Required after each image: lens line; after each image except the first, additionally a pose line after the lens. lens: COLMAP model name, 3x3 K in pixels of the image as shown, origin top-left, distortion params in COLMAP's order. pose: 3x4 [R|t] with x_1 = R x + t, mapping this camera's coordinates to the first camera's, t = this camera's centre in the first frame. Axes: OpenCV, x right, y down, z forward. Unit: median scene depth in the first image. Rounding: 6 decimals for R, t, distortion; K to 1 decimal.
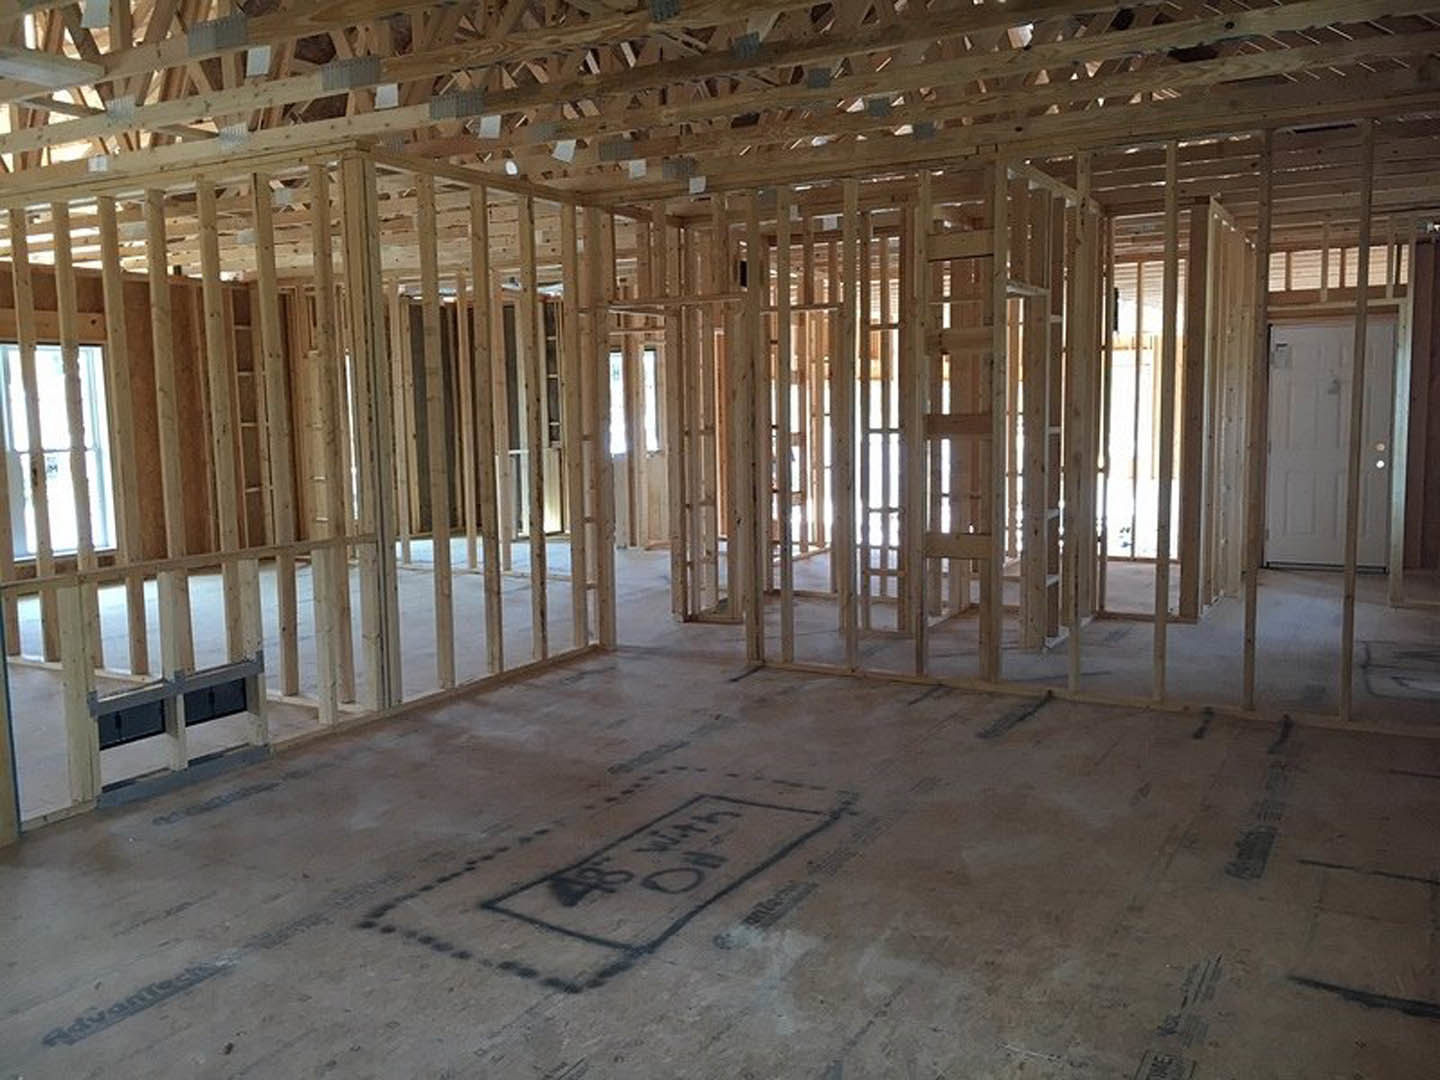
lens RADIAL K [[1223.8, 0, 720.0], [0, 1223.8, 540.0], [0, 0, 1]] dist [0.033024, -0.000166]
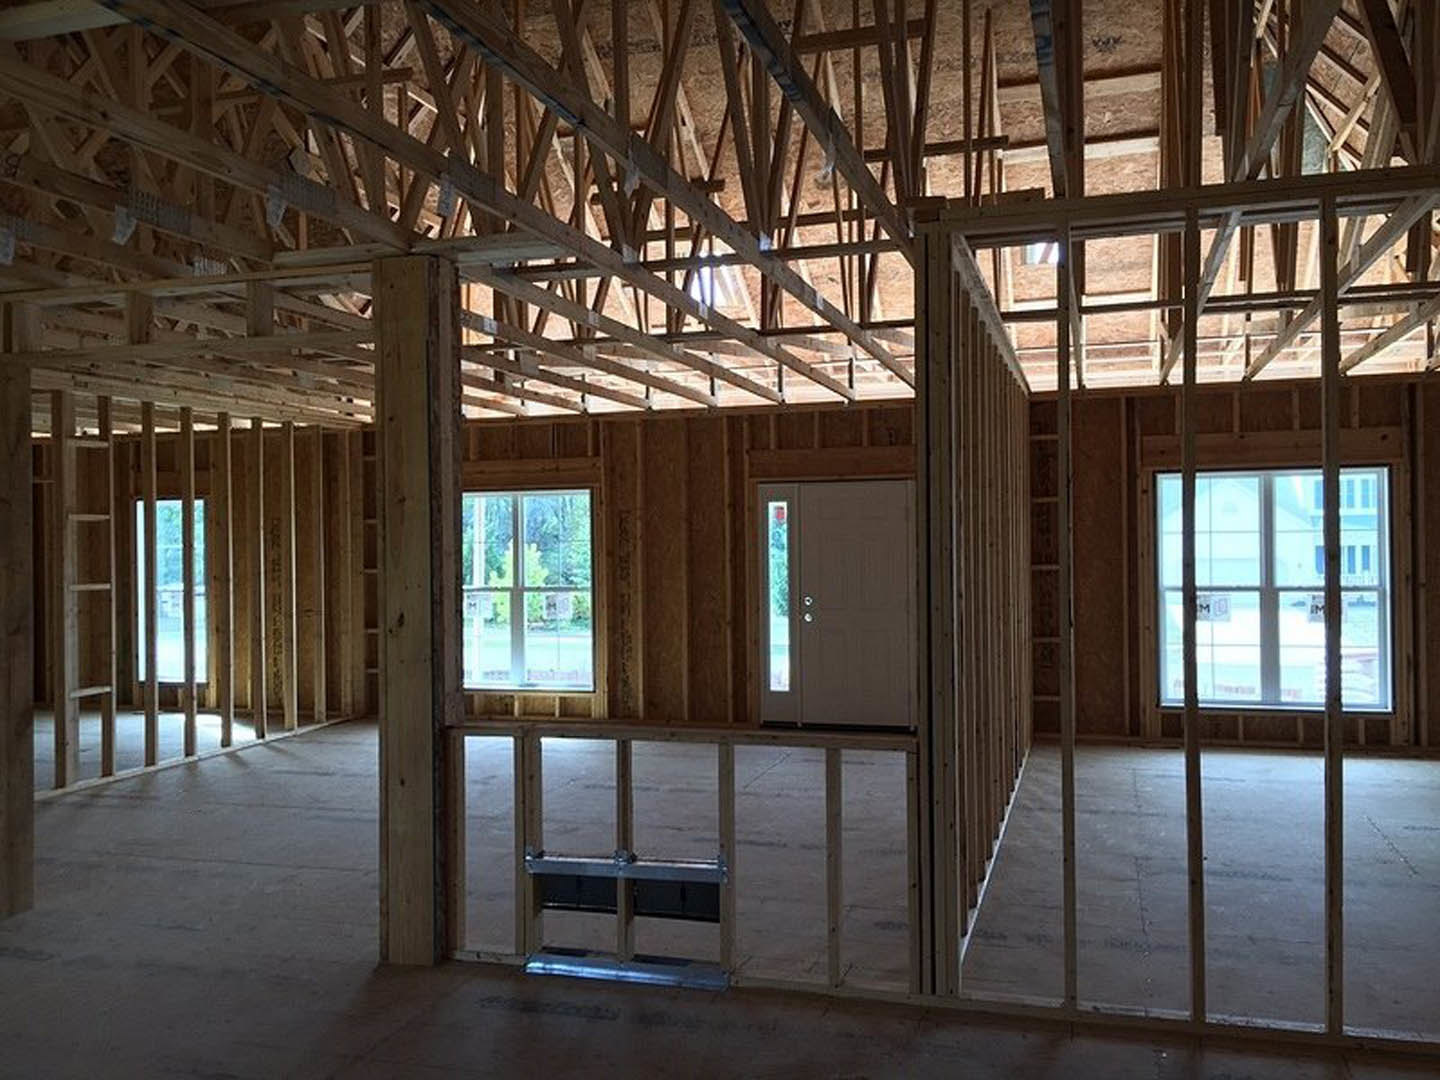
lens RADIAL K [[1188.8, 0, 720.0], [0, 1188.8, 540.0], [0, 0, 1]] dist [0.004794, 0.008647]
pose [[0.217747, 0.008380, -0.975969, 0.371776], [-0.097248, 0.995173, -0.013152, -0.100295], [0.971148, 0.097775, 0.217511, 0.757222]]
